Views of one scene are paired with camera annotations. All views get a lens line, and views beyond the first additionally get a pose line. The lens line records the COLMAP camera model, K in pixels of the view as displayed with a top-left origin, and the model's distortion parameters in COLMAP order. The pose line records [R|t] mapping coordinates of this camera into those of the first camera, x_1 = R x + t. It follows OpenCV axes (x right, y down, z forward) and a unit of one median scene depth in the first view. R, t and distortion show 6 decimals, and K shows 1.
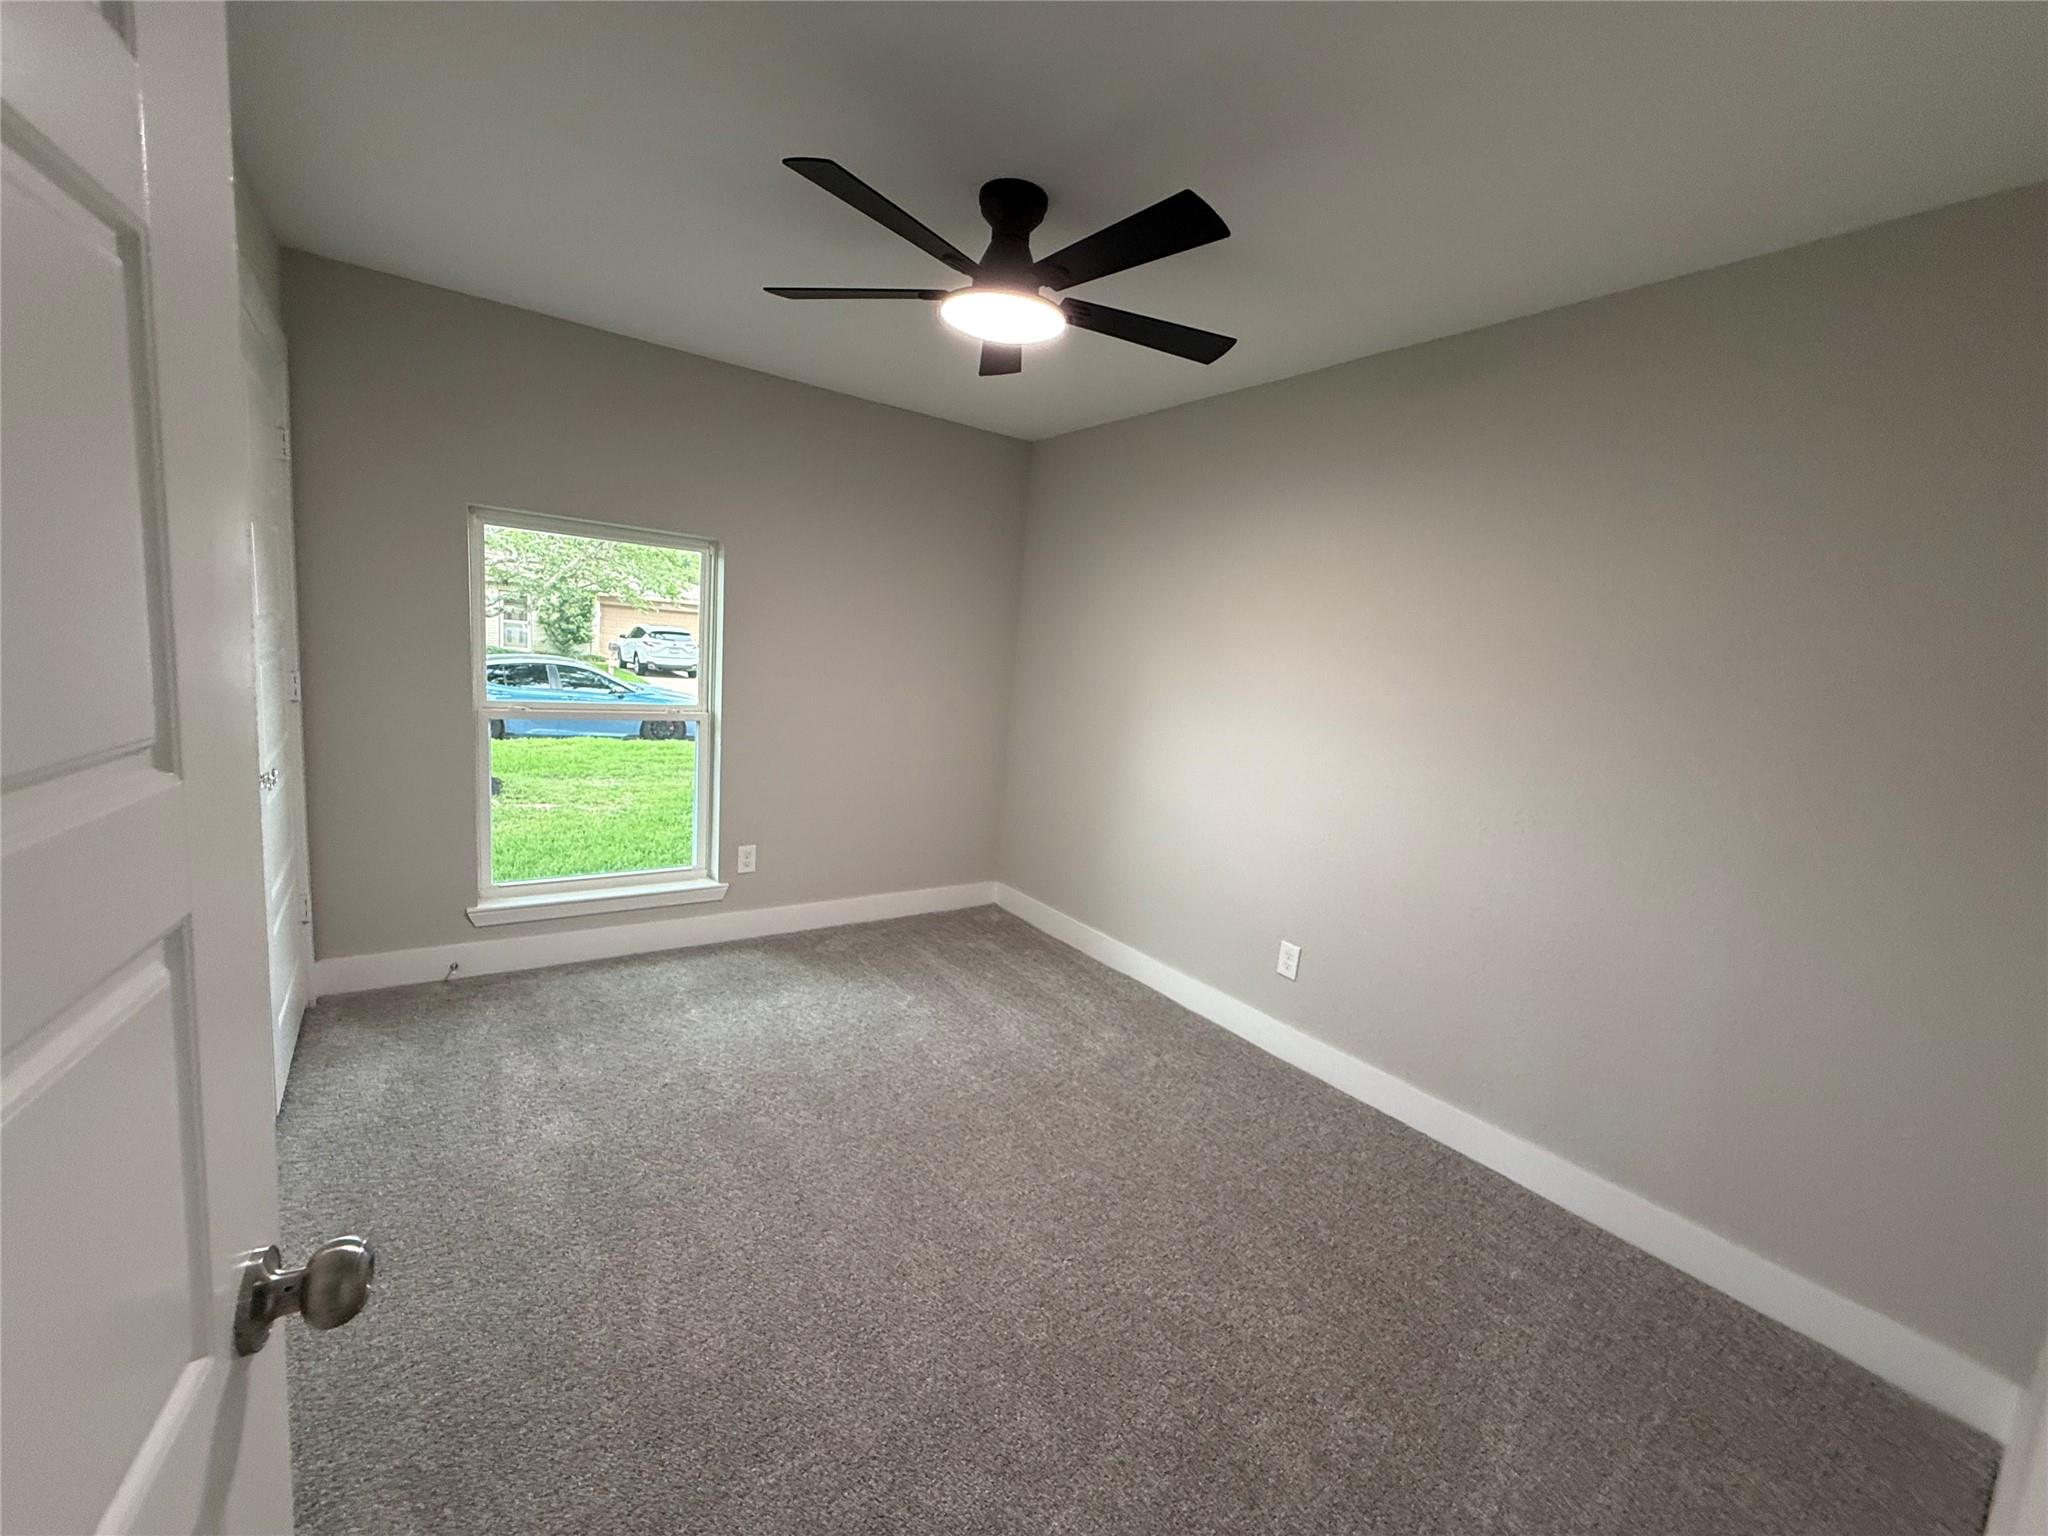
lens RADIAL K [[817.0, 0, 1019.1], [0, 817.0, 770.0], [0, 0, 1]] dist [-0.001053, -0.000621]
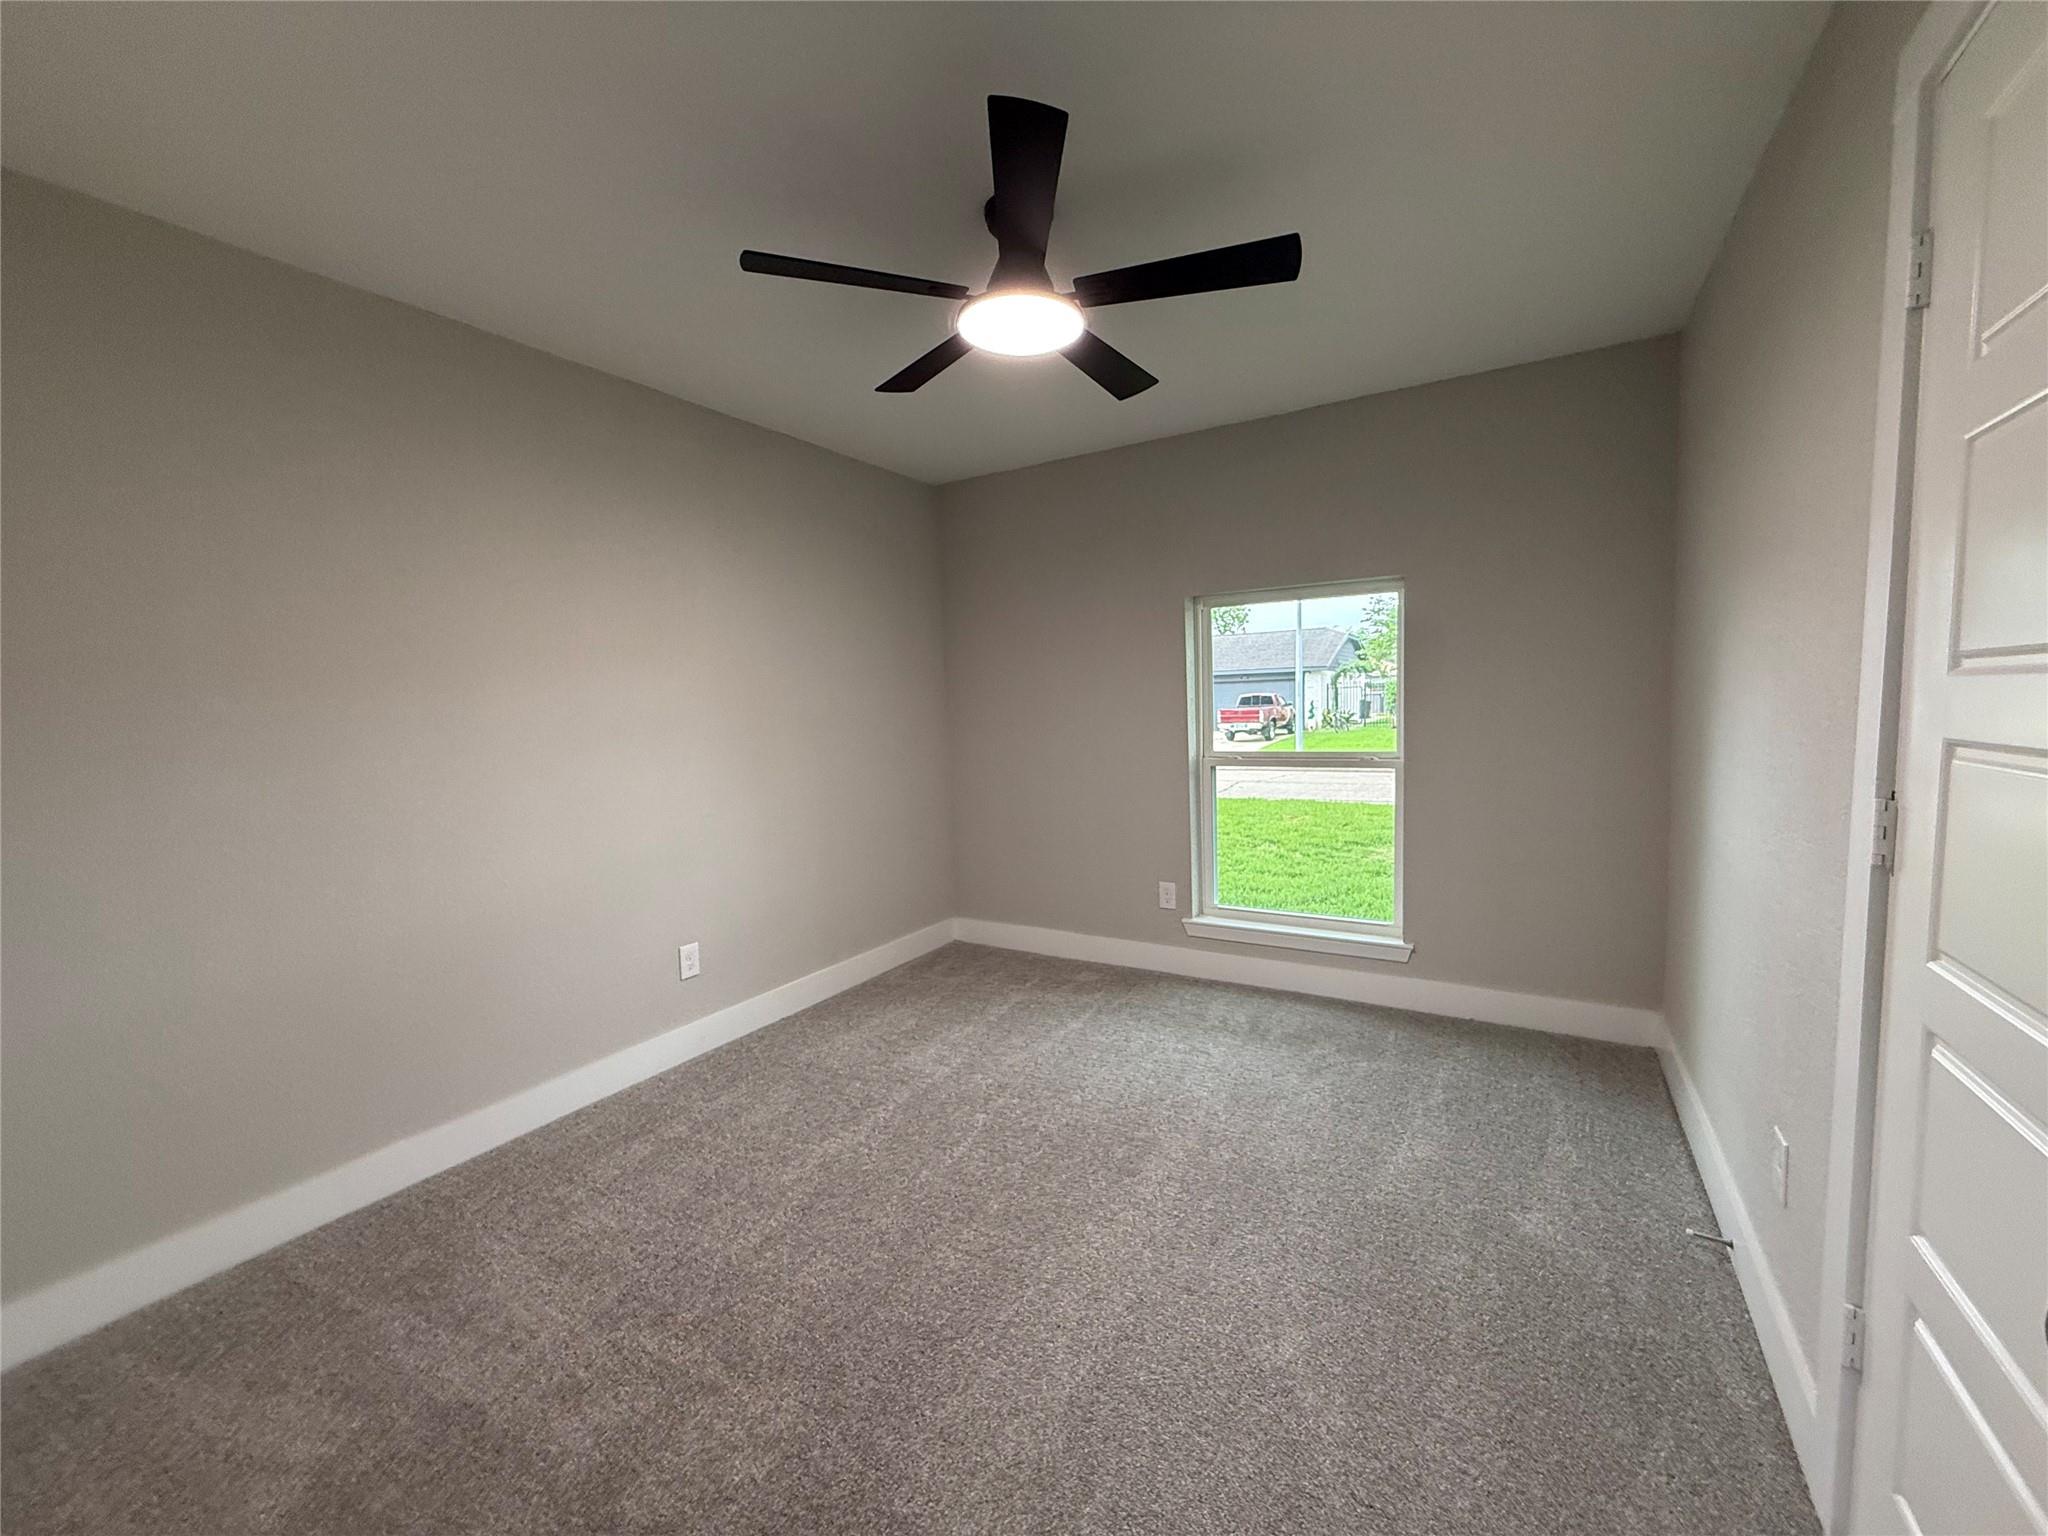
lens RADIAL K [[817.0, 0, 1019.1], [0, 817.0, 770.0], [0, 0, 1]] dist [-0.001053, -0.000621]
pose [[0.421056, -0.002002, -0.907032, 0.322131], [-0.057540, 0.997924, -0.028914, -0.004568], [0.905208, 0.064365, 0.420067, 0.235379]]
